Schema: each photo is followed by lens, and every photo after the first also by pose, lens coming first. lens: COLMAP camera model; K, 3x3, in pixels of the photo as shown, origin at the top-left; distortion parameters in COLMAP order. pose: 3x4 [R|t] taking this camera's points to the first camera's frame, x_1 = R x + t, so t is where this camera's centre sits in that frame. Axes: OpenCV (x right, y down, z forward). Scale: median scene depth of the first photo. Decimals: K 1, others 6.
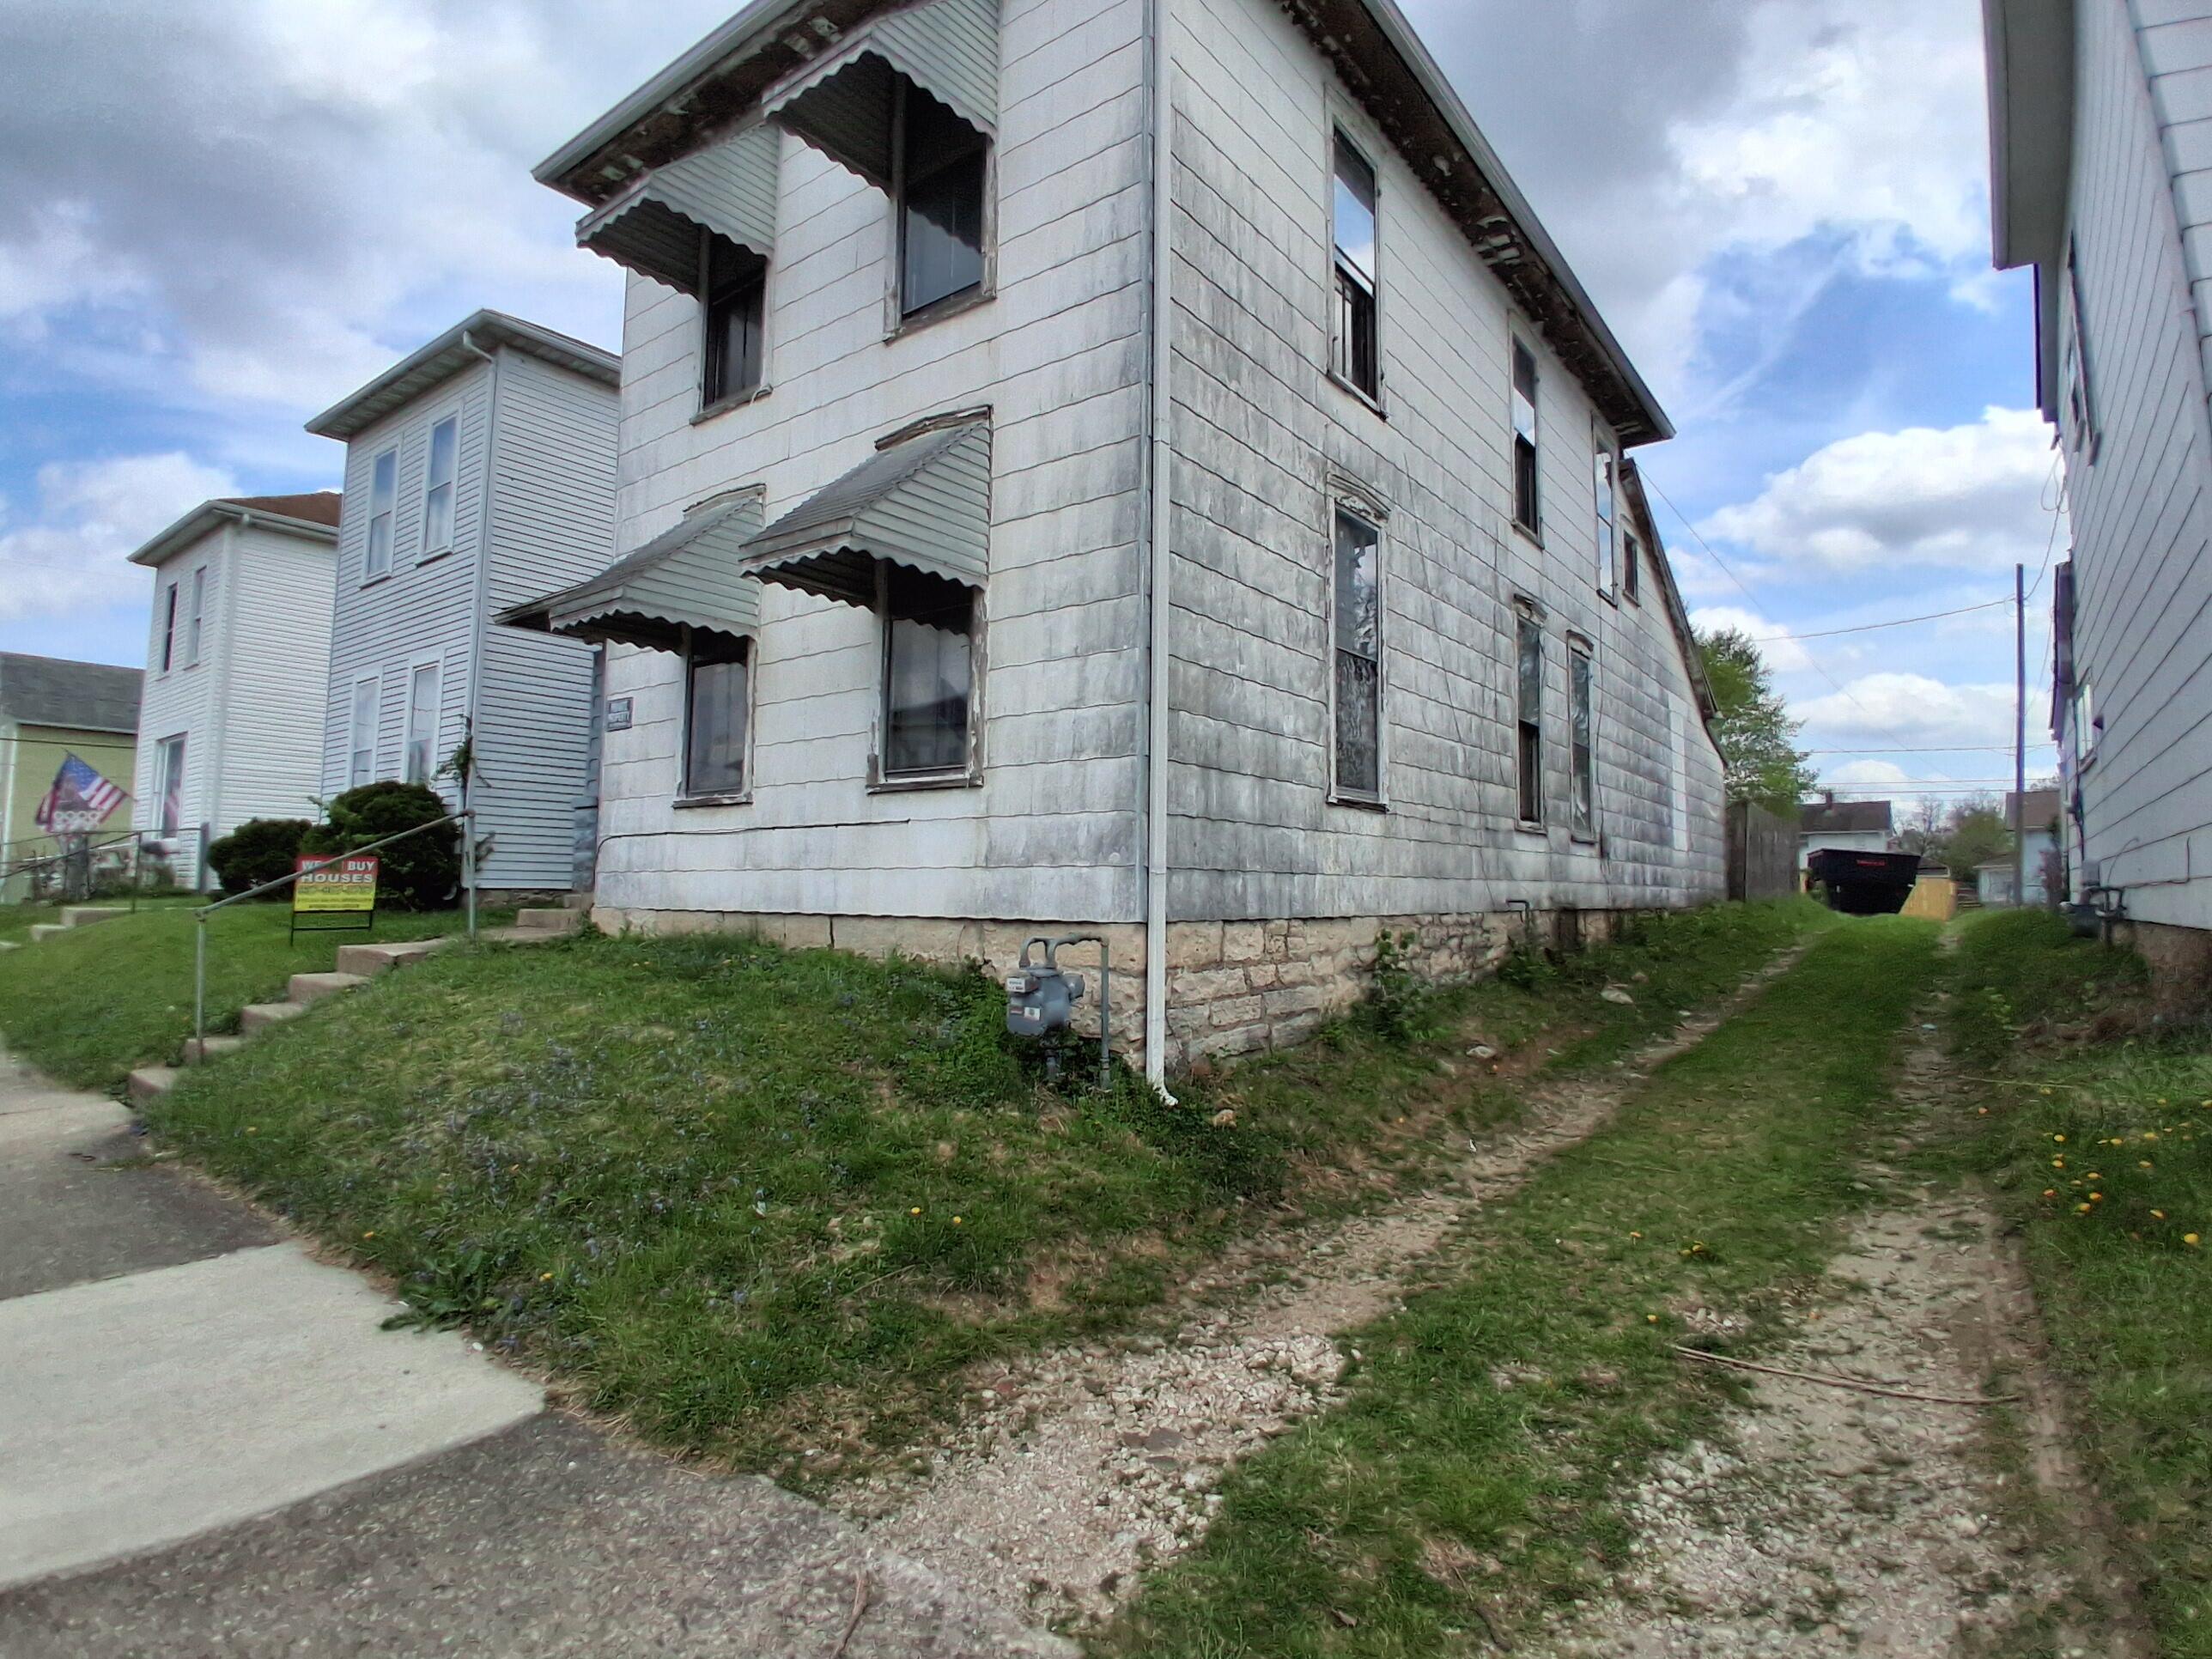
lens RADIAL K [[1130.0, 0, 1082.0], [0, 1130.0, 811.6], [0, 0, 1]] dist [0.002421, -0.048644]
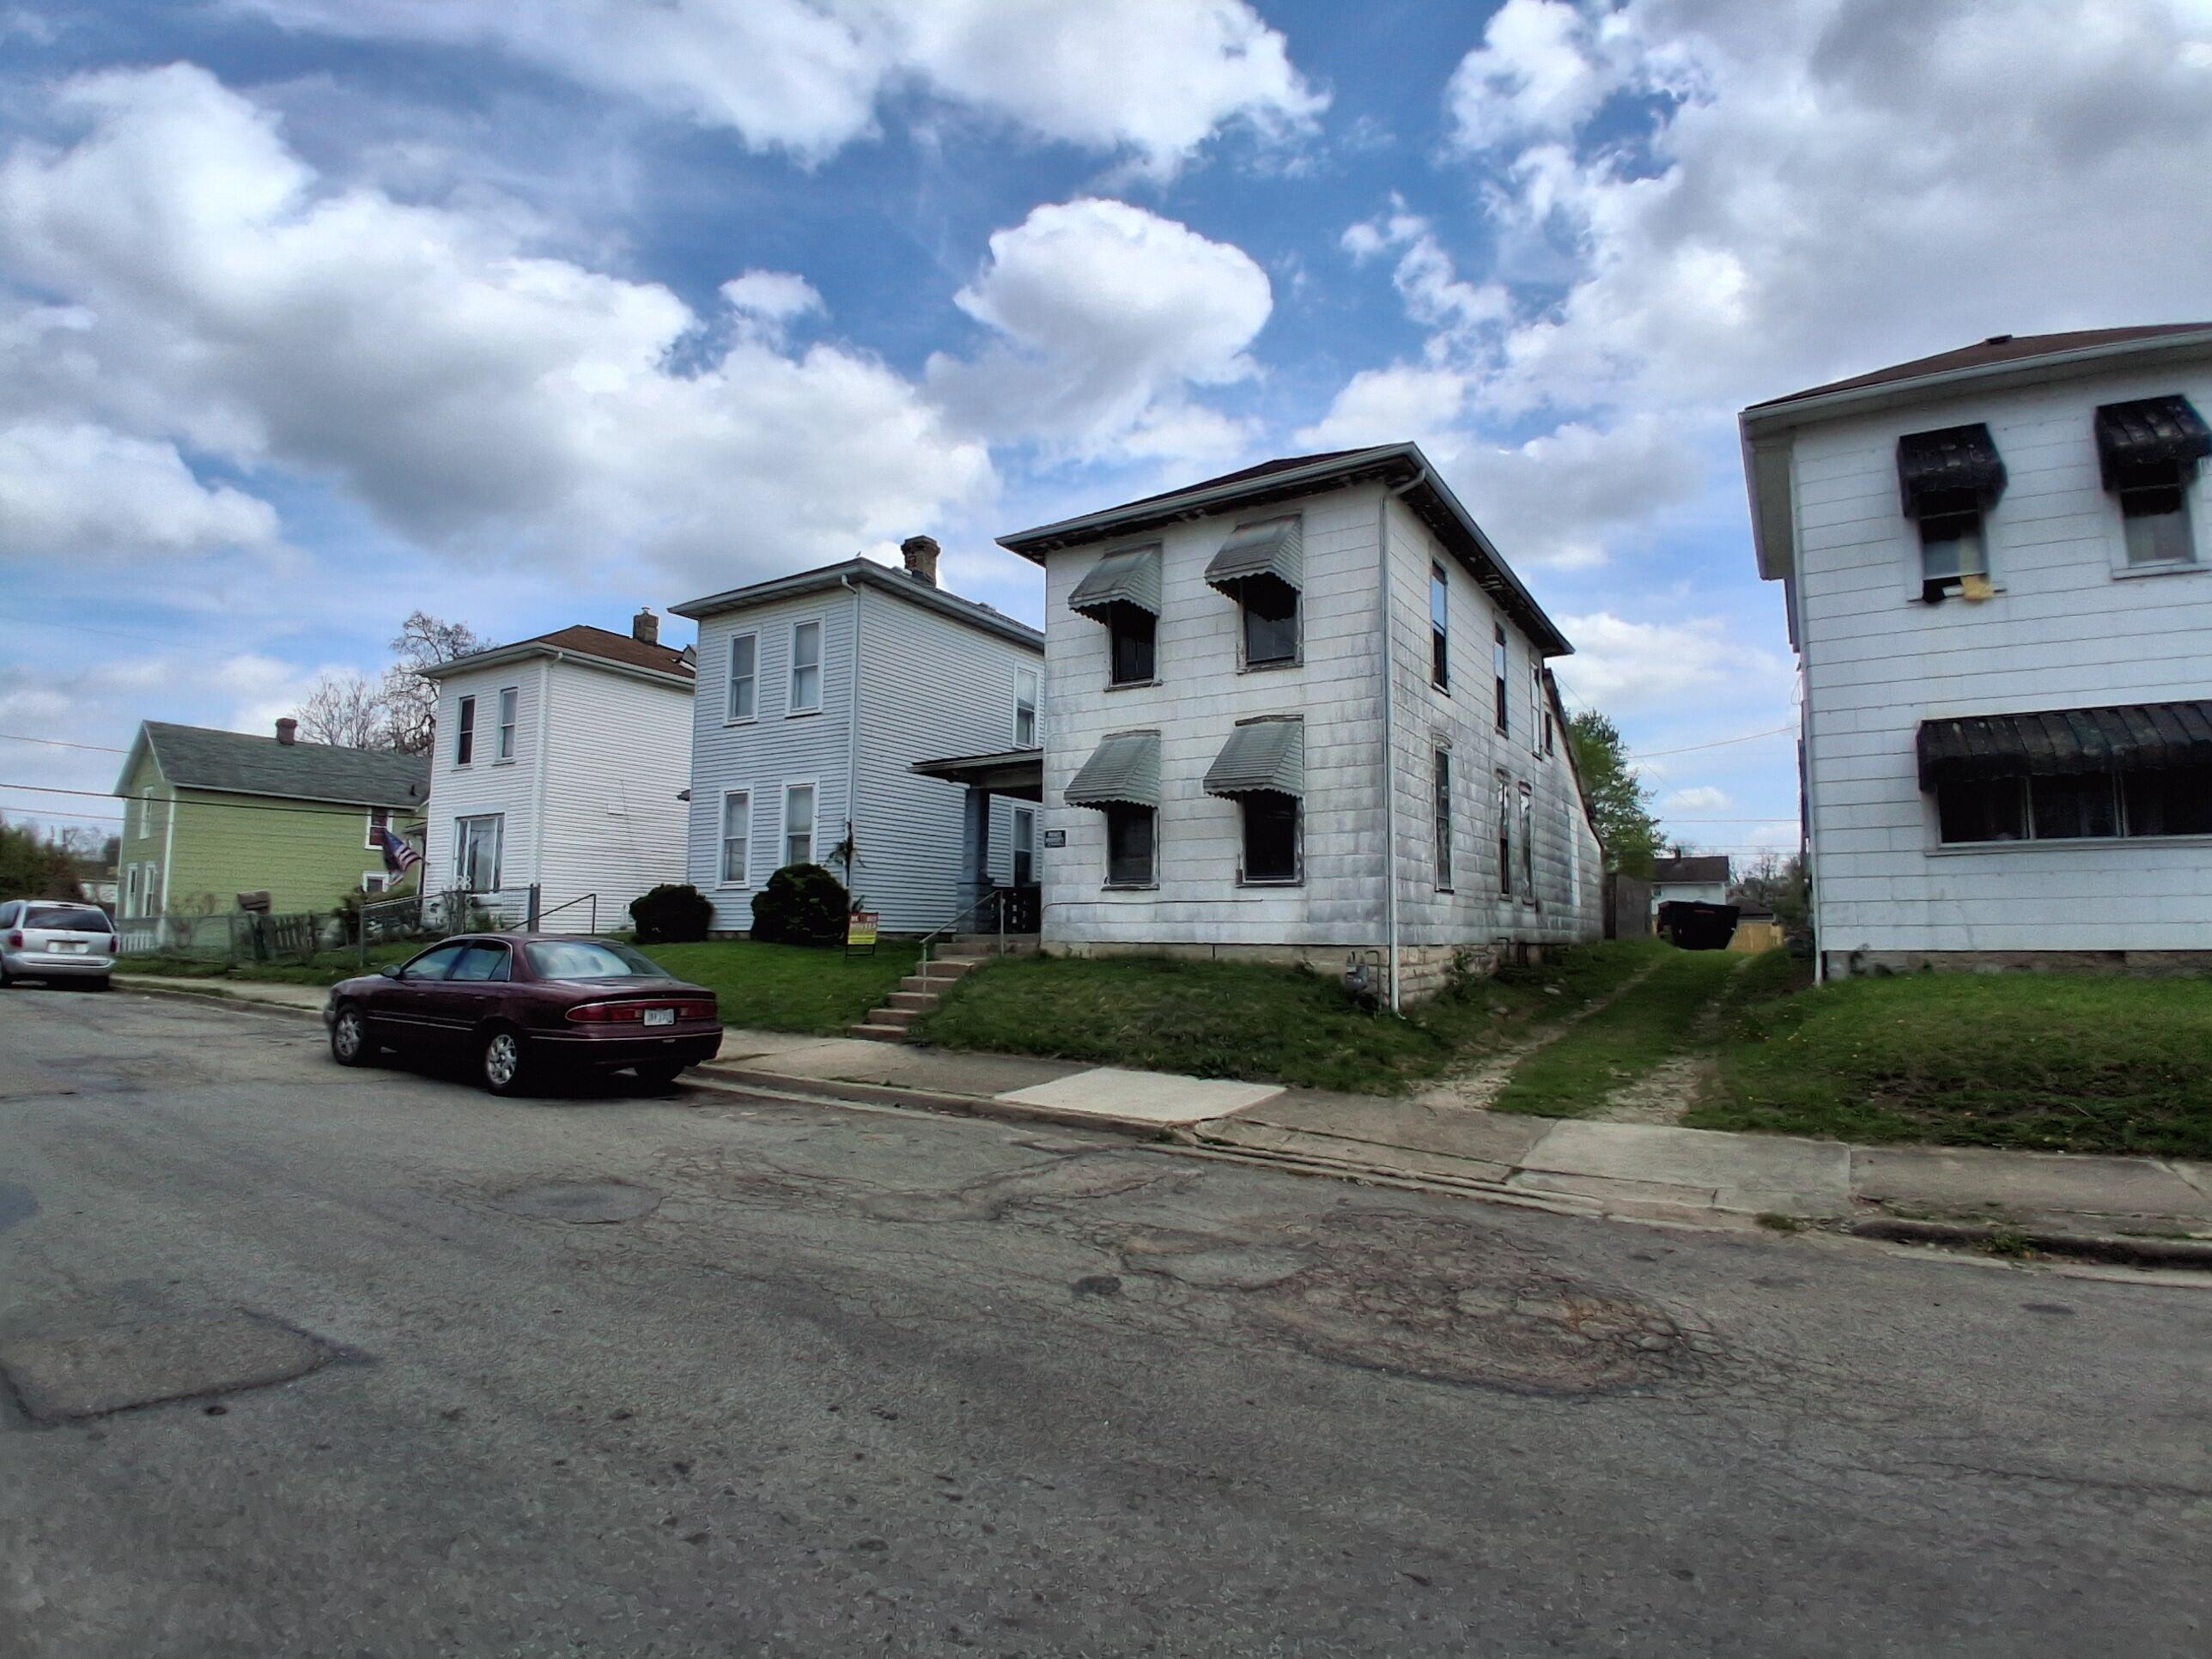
lens RADIAL K [[1103.2, 0, 1101.5], [0, 1103.2, 823.4], [0, 0, 1]] dist [0.011348, -0.054892]
pose [[0.994525, 0.009292, 0.104089, -0.449262], [-0.006211, 0.999534, -0.029889, -0.049015], [-0.104318, 0.029078, 0.994119, -0.720008]]
